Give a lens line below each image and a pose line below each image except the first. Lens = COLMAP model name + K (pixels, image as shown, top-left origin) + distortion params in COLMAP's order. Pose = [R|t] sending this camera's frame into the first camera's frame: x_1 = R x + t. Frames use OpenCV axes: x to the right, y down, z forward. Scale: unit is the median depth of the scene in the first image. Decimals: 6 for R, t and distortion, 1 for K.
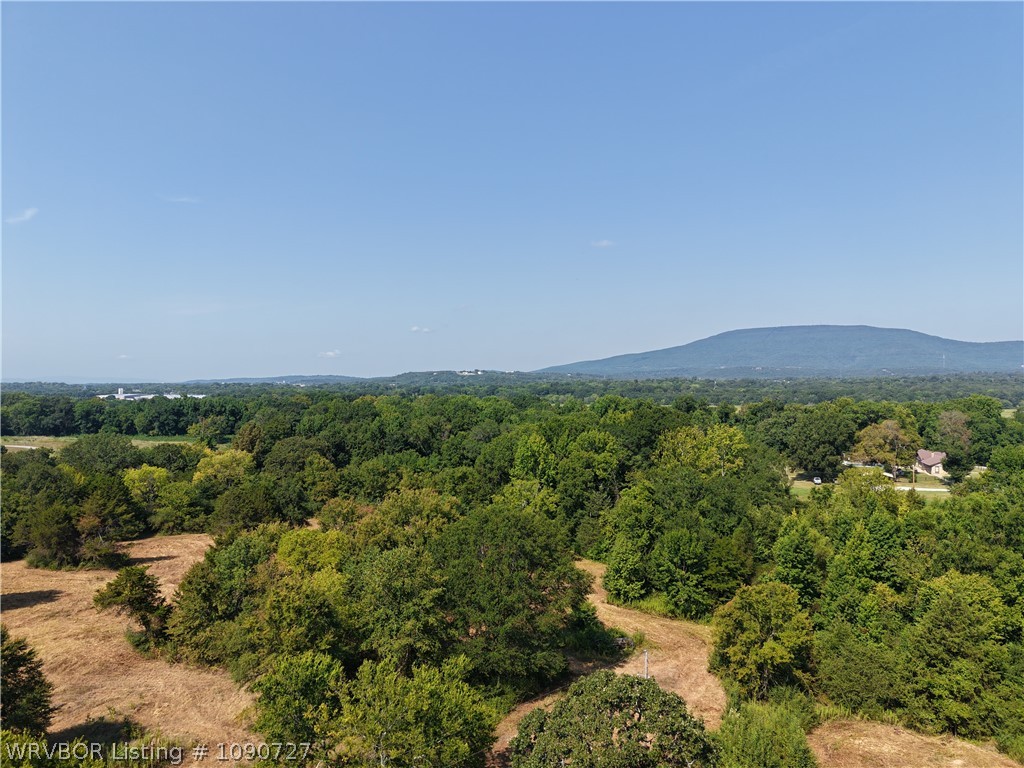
lens RADIAL K [[683.3, 0, 512.8], [0, 683.3, 376.9], [0, 0, 1]] dist [0.030224, -0.028417]
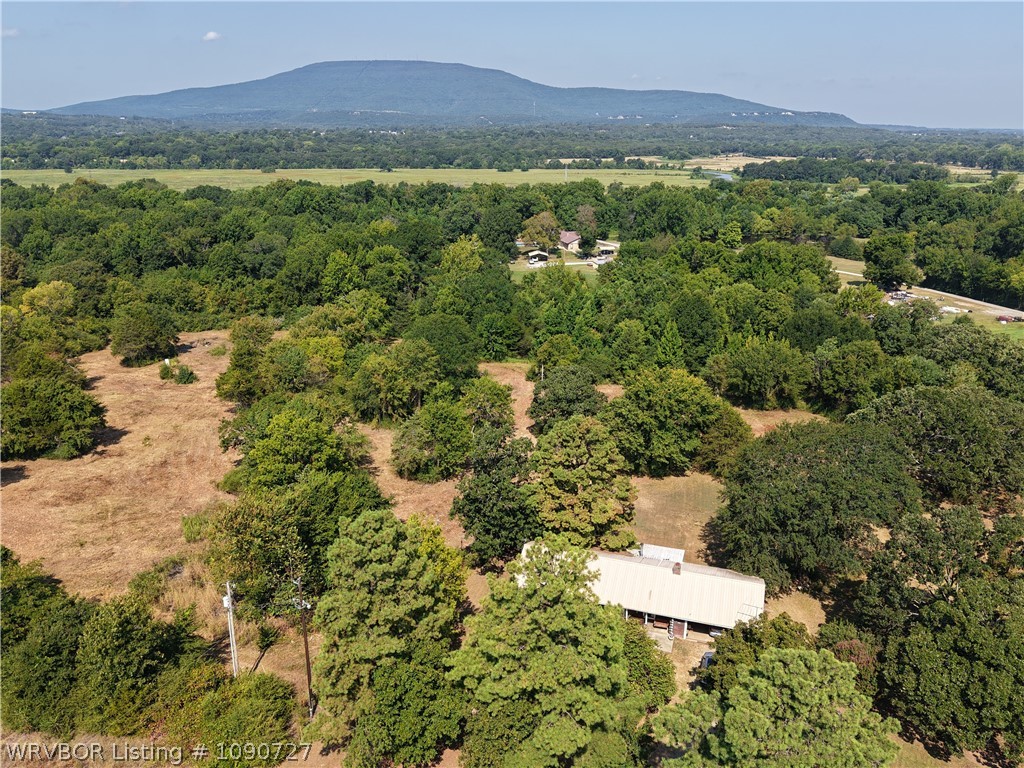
lens RADIAL K [[784.3, 0, 512.2], [0, 784.3, 381.9], [0, 0, 1]] dist [0.041472, -0.050242]
pose [[0.858616, -0.152145, 0.489521, -0.308953], [-0.010827, 0.949345, 0.314049, -0.103292], [-0.512505, -0.274948, 0.813475, -0.303183]]
